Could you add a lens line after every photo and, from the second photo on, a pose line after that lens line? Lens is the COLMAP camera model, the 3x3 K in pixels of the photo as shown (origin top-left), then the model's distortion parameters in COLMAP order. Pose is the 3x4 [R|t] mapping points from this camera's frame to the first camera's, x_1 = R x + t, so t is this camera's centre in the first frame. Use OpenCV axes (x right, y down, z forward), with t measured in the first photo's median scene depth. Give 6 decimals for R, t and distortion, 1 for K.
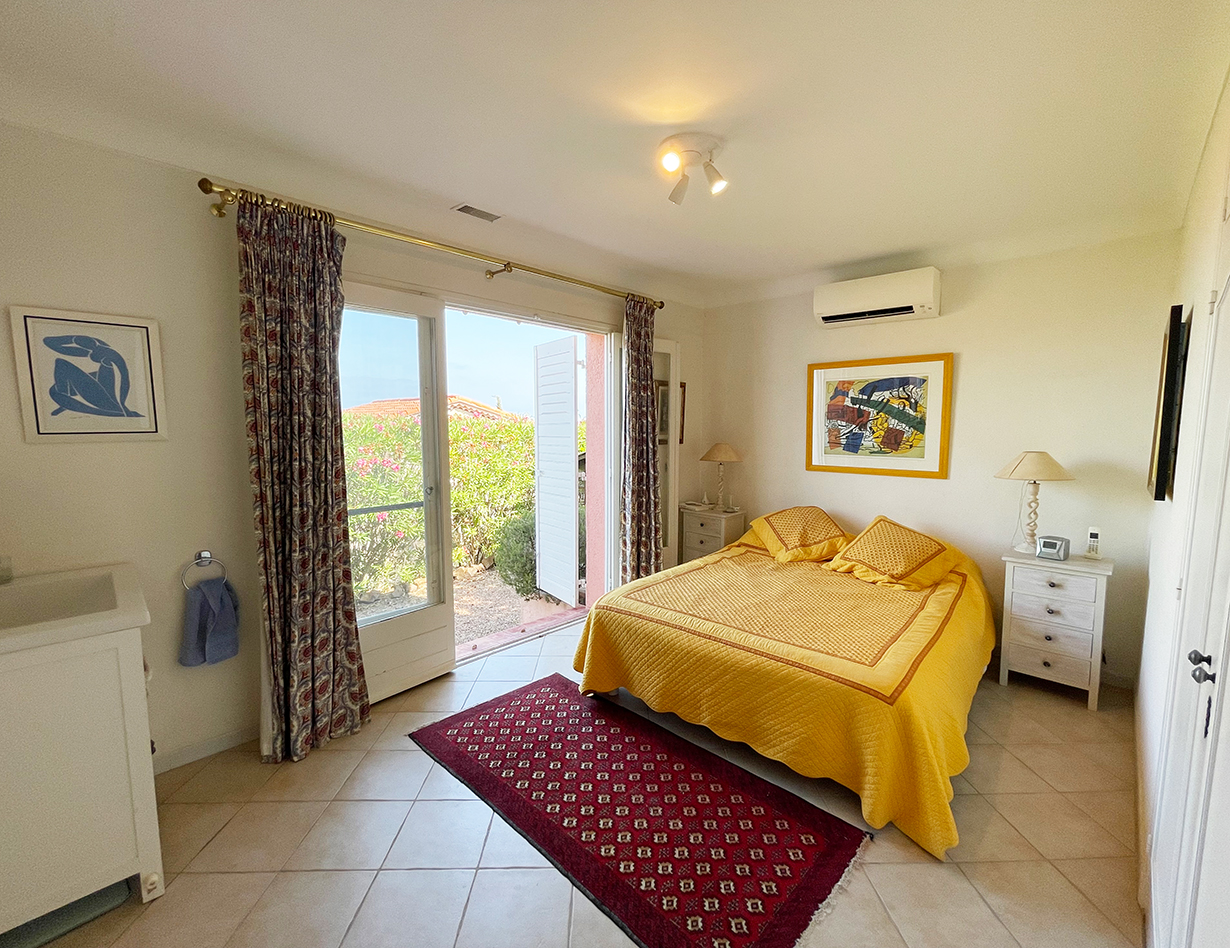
lens RADIAL K [[532.1, 0, 623.3], [0, 532.1, 477.2], [0, 0, 1]] dist [-0.001484, 0.003754]
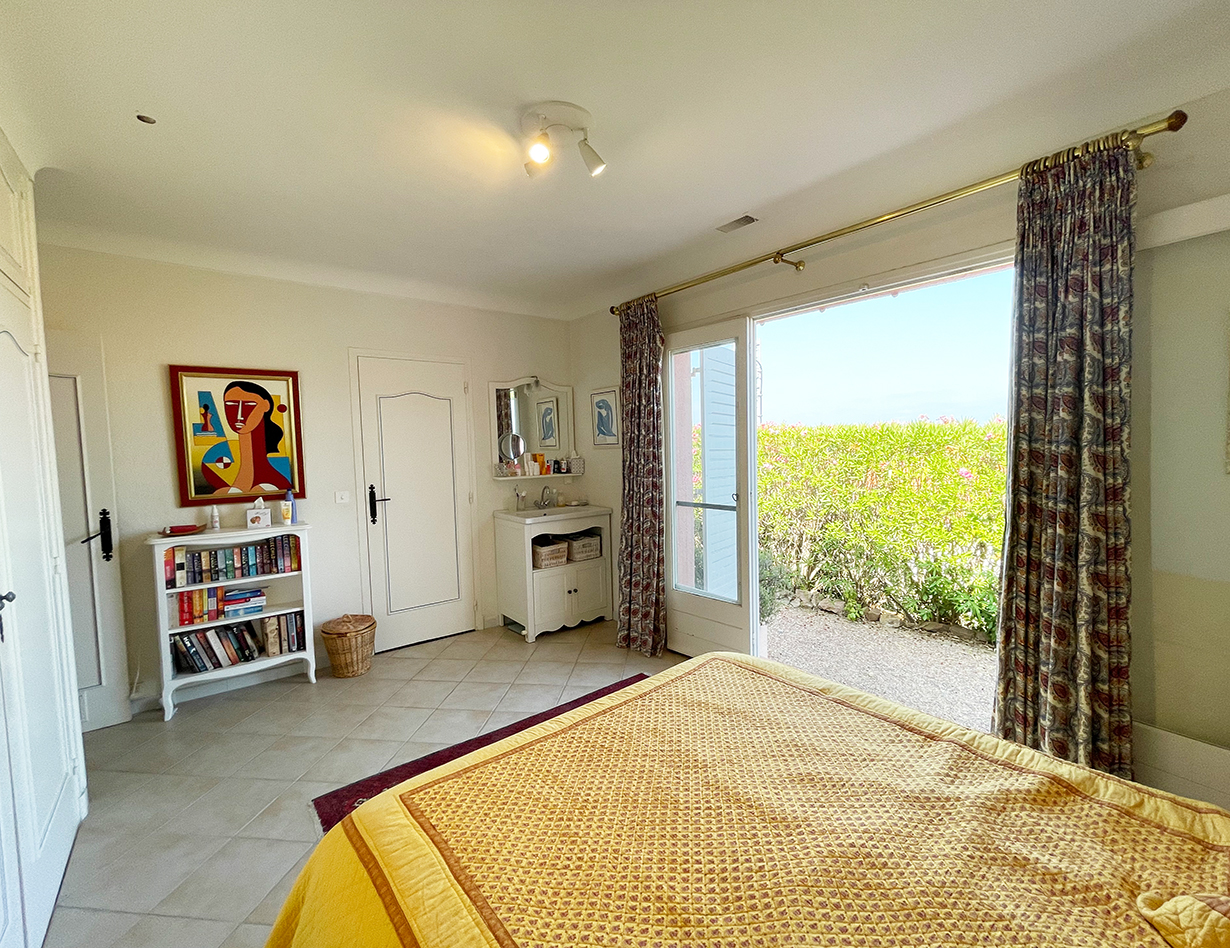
lens RADIAL K [[532.1, 0, 622.3], [0, 532.1, 477.2], [0, 0, 1]] dist [-0.001484, 0.003754]
pose [[-0.137510, 0.067125, -0.988223, 0.875970], [-0.069826, 0.994562, 0.077272, -0.097803], [0.988036, 0.079629, -0.132075, 1.090553]]
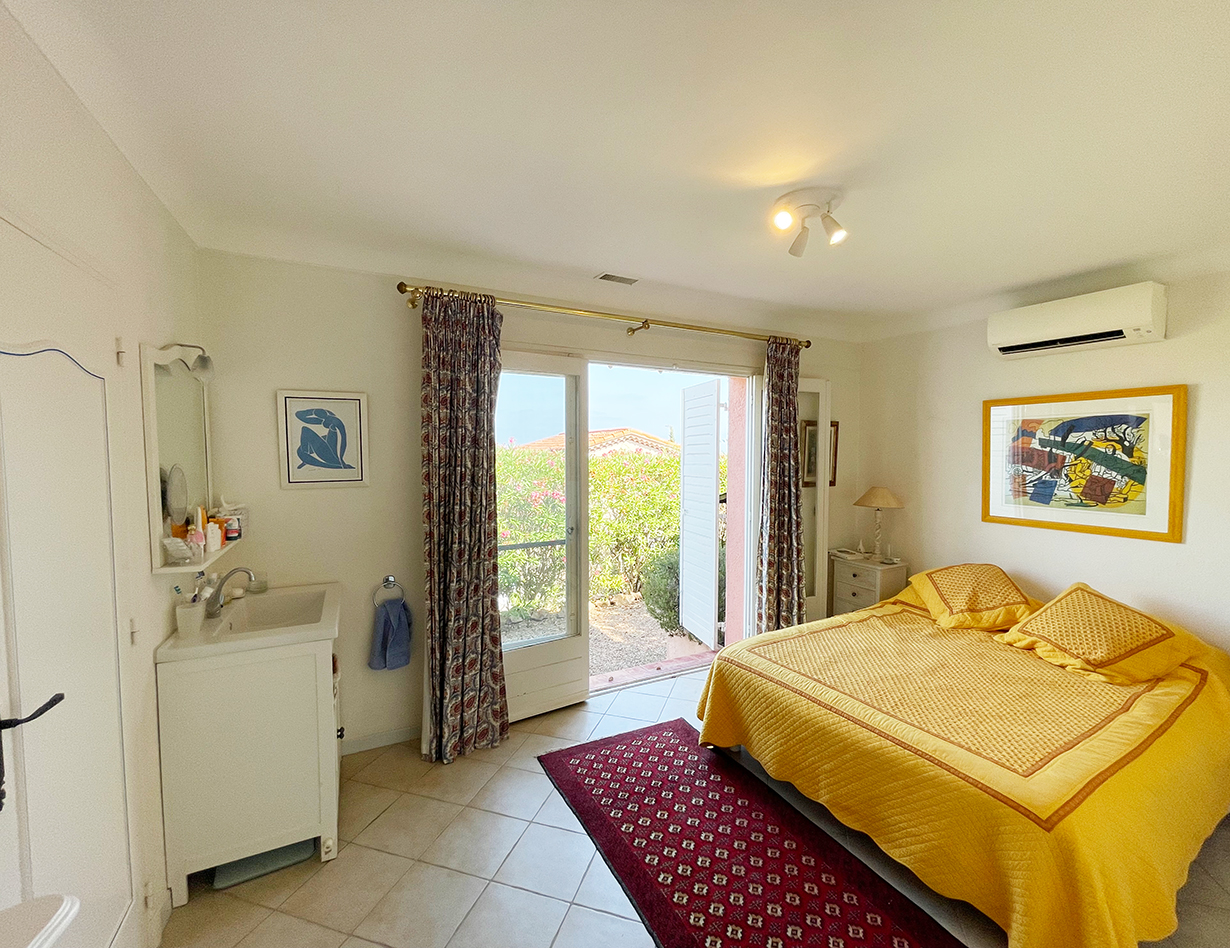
lens RADIAL K [[532.1, 0, 631.2], [0, 532.1, 476.8], [0, 0, 1]] dist [-0.001484, 0.003754]
pose [[0.950266, 0.015792, -0.311039, 0.110747], [-0.030732, 0.998594, -0.043190, -0.049244], [0.309919, 0.050601, 0.949415, -0.007218]]
